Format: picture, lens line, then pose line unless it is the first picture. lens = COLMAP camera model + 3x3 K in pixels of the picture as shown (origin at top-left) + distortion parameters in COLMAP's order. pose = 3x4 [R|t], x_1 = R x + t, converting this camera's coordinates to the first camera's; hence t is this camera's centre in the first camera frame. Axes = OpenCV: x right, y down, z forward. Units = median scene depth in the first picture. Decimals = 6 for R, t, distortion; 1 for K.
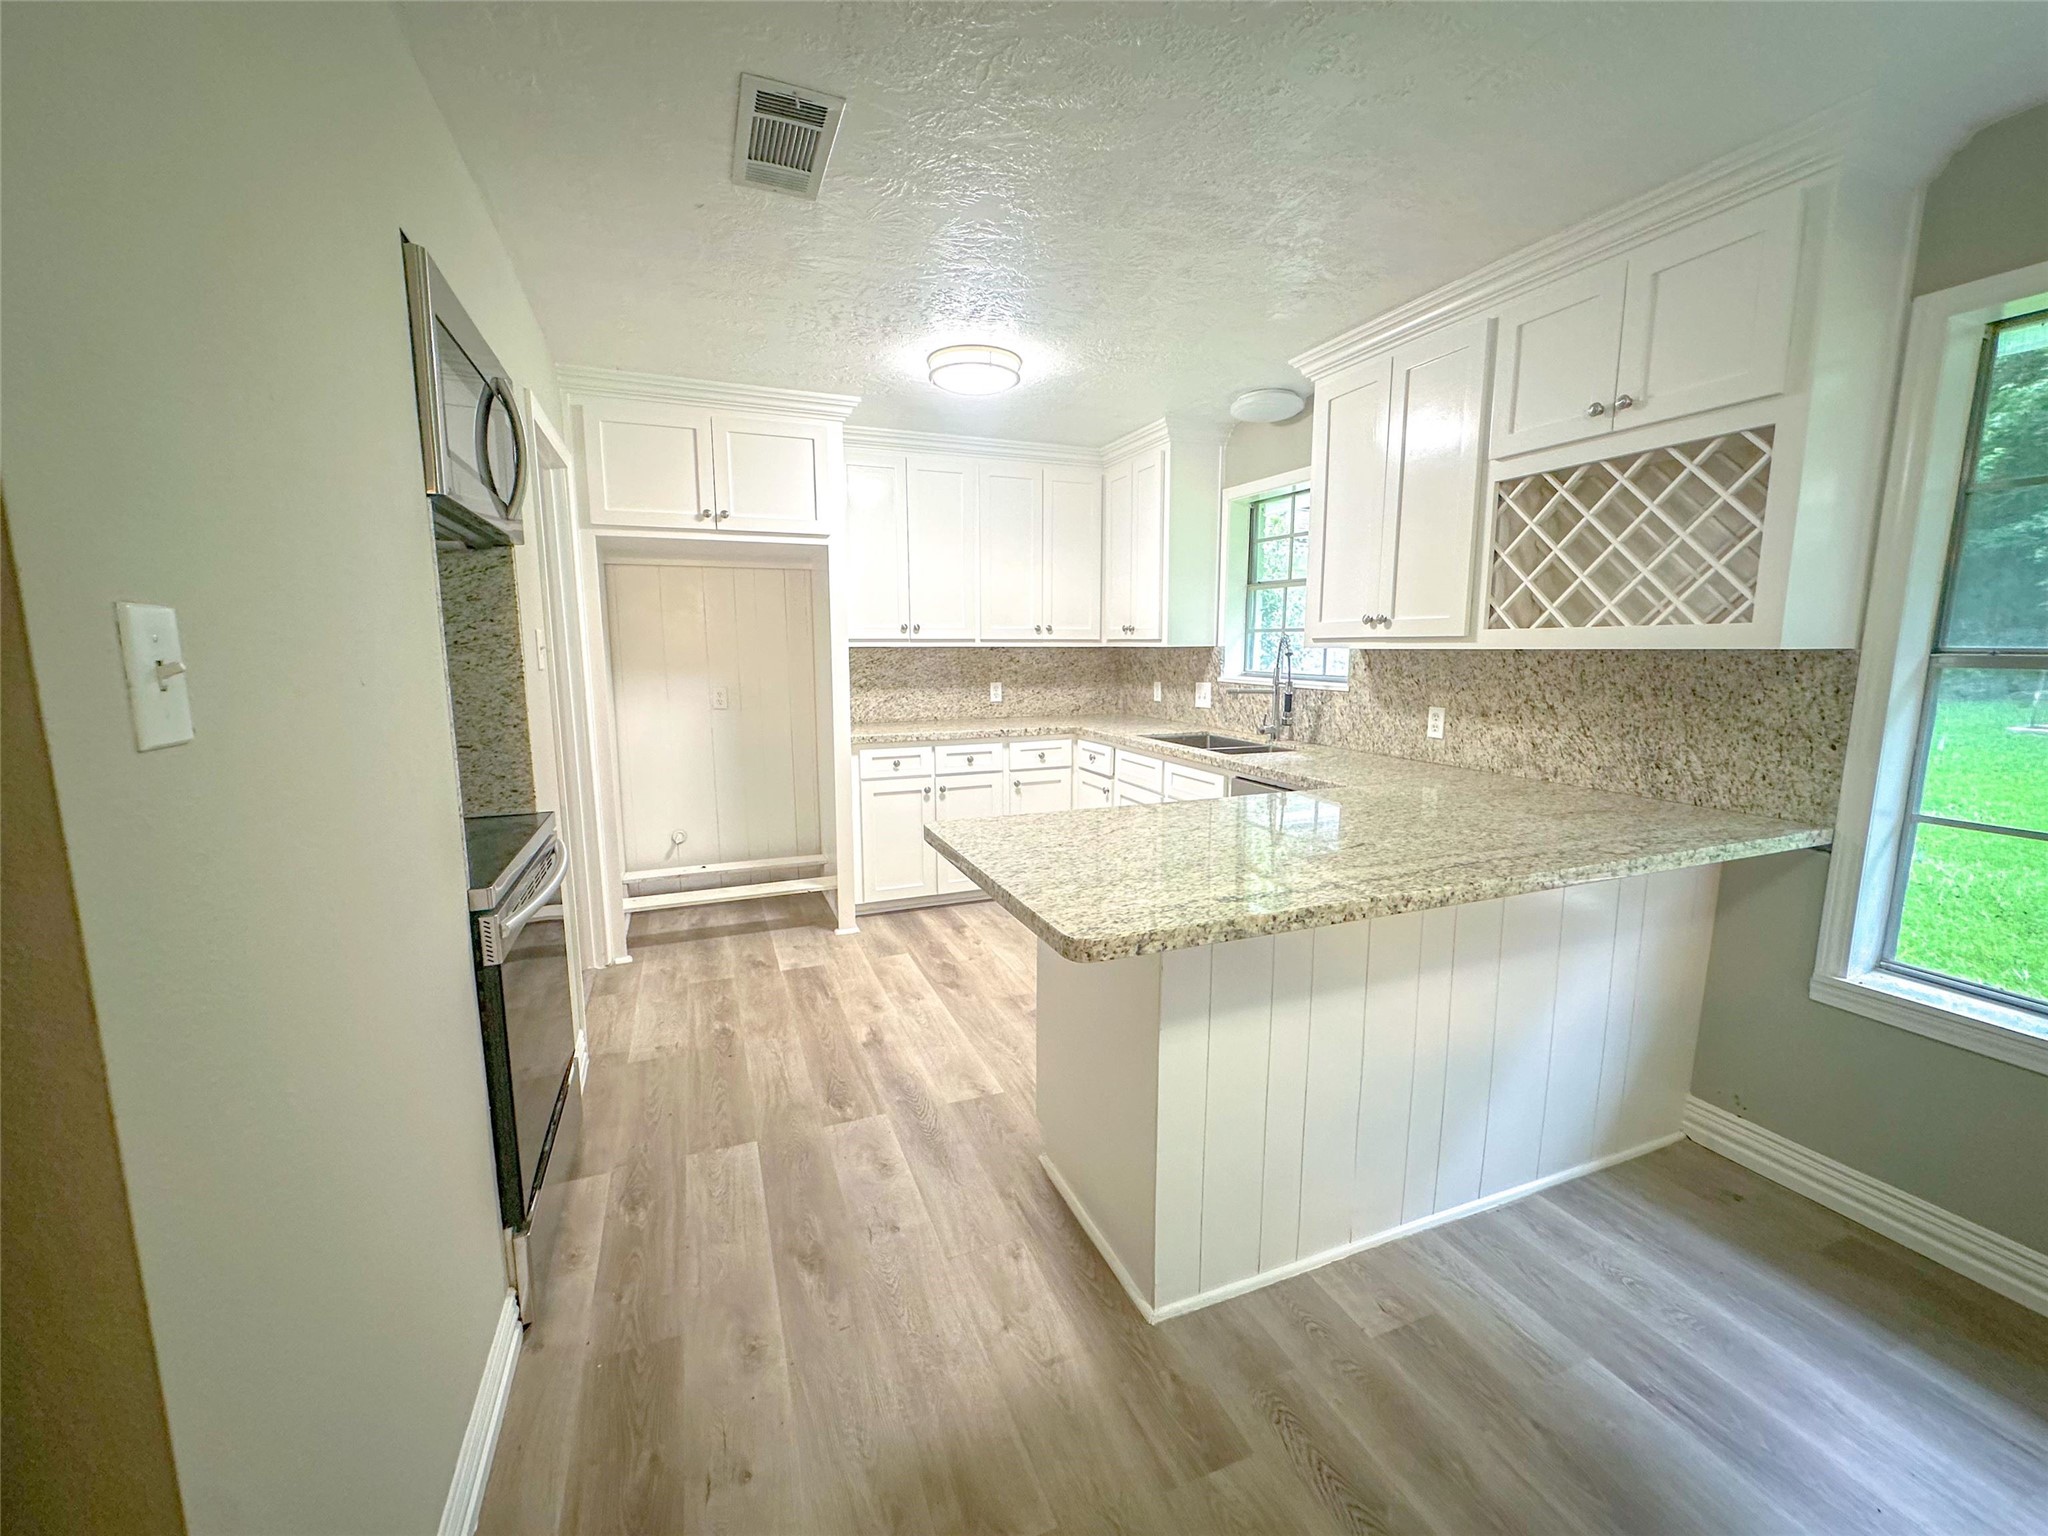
lens RADIAL K [[822.1, 0, 1026.4], [0, 822.1, 765.7], [0, 0, 1]] dist [-0.001846, 0.000481]
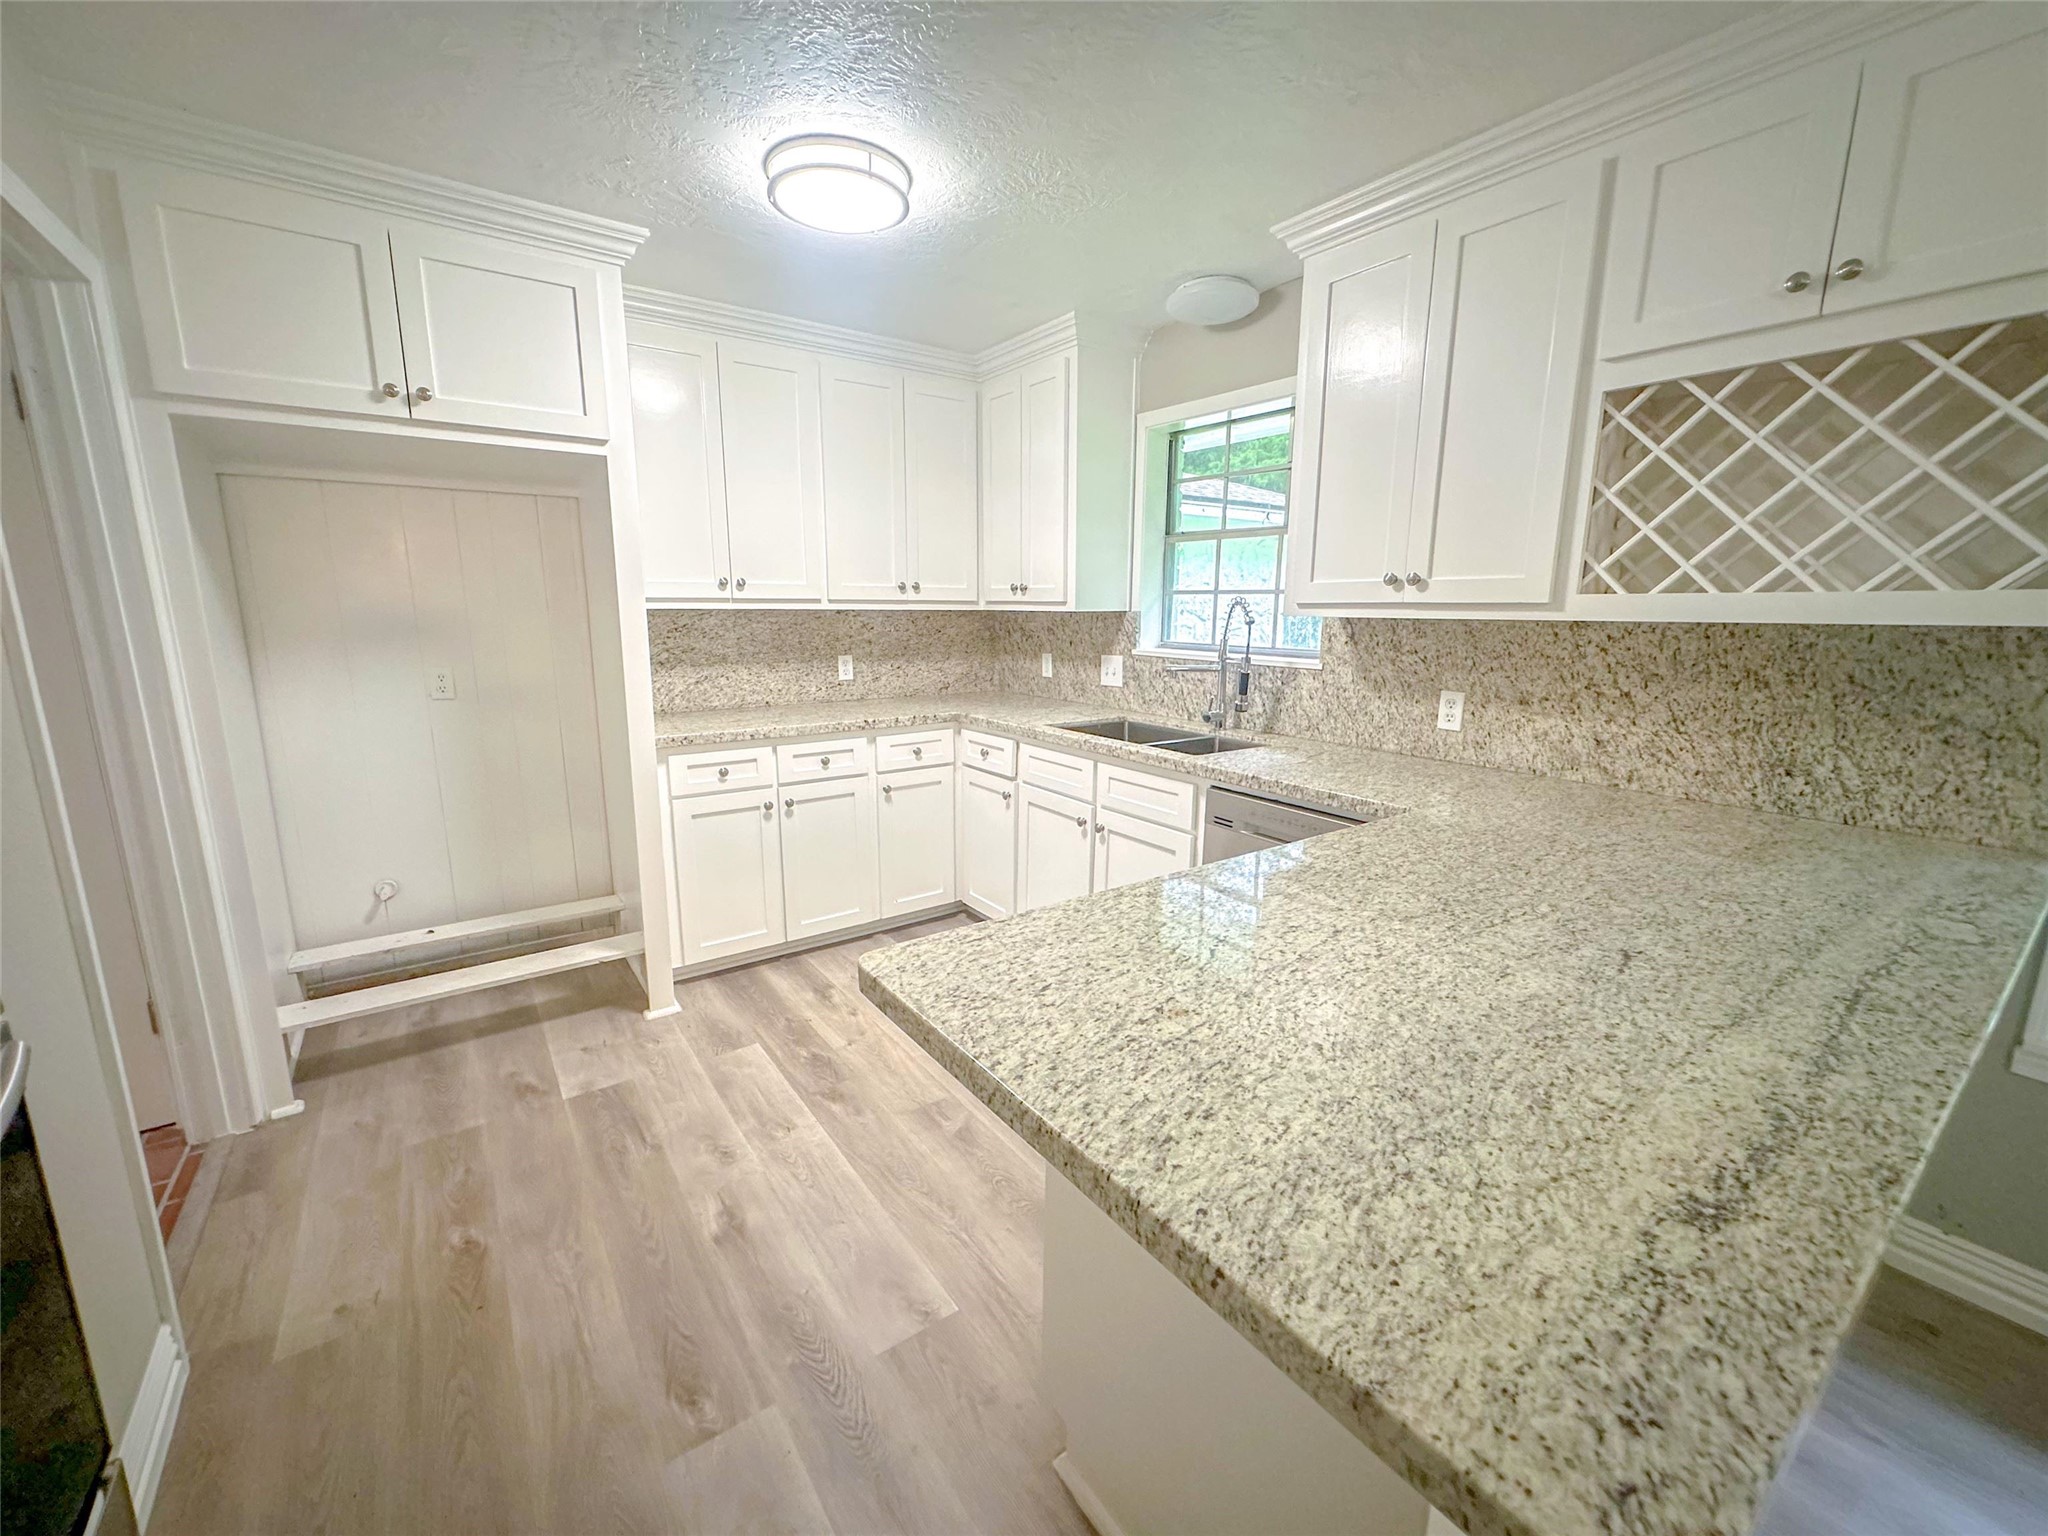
lens RADIAL K [[822.1, 0, 1024.2], [0, 822.1, 765.4], [0, 0, 1]] dist [-0.001846, 0.000481]
pose [[0.971627, -0.038173, 0.233419, -0.094375], [0.027203, 0.998377, 0.050037, -0.051224], [-0.234950, -0.042267, 0.971088, 0.321690]]
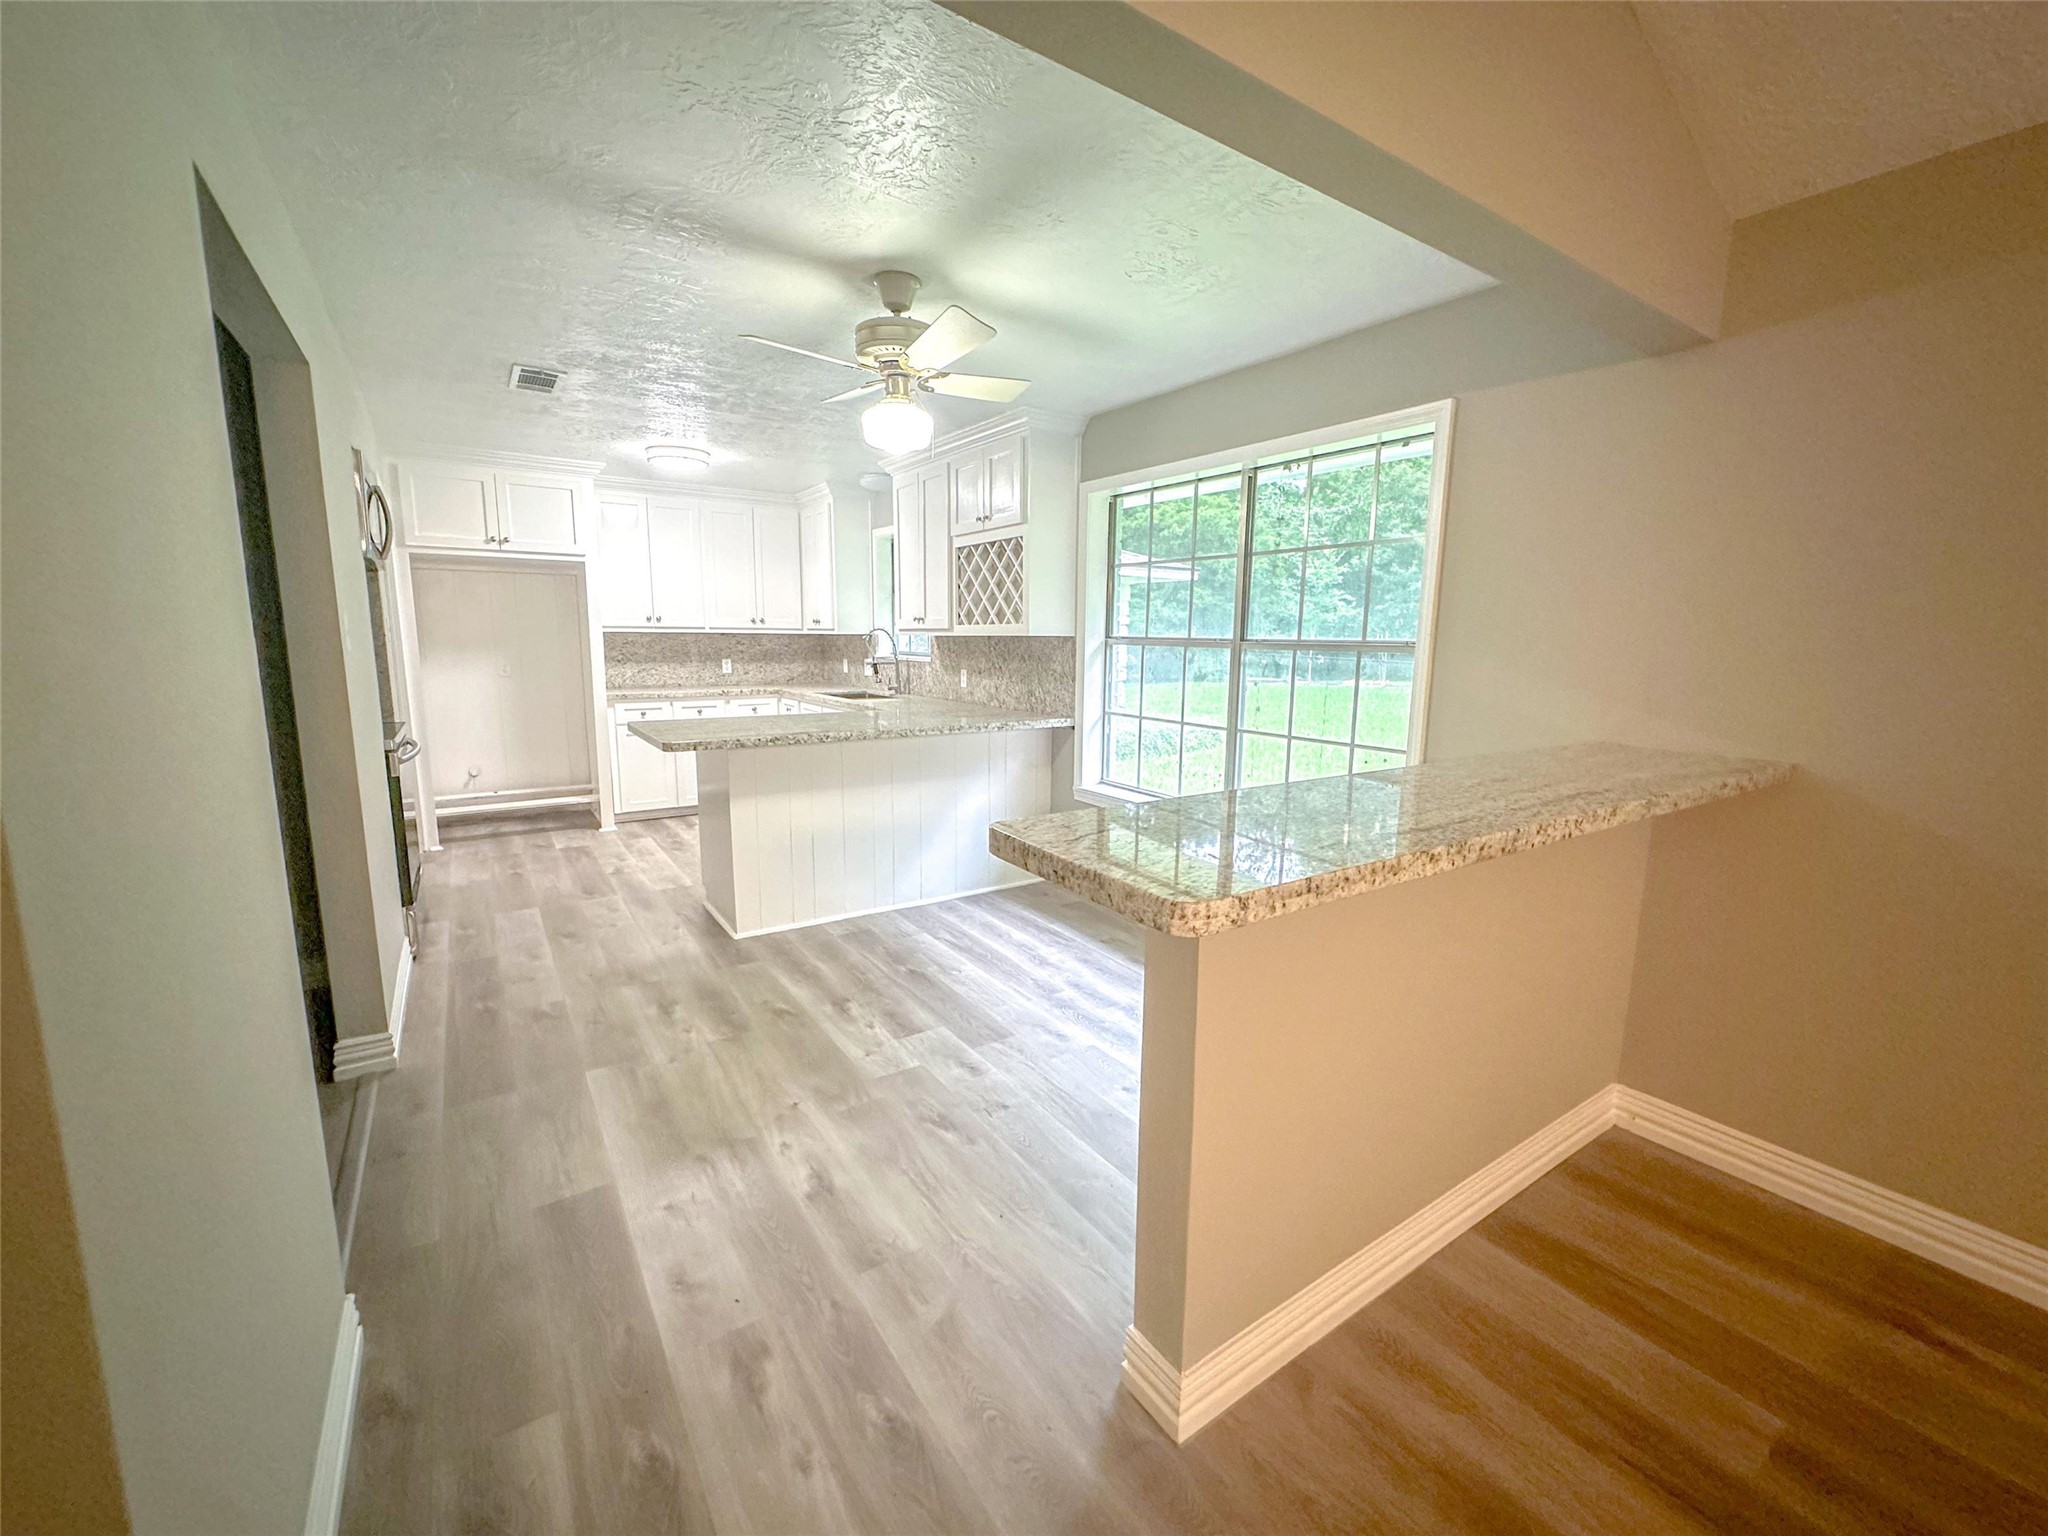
lens RADIAL K [[822.1, 0, 1026.0], [0, 822.1, 764.1], [0, 0, 1]] dist [-0.001846, 0.000481]
pose [[0.977205, -0.022285, 0.211124, 0.257924], [0.020303, 0.999727, 0.011551, 0.112533], [-0.211323, -0.007002, 0.977391, -0.737235]]
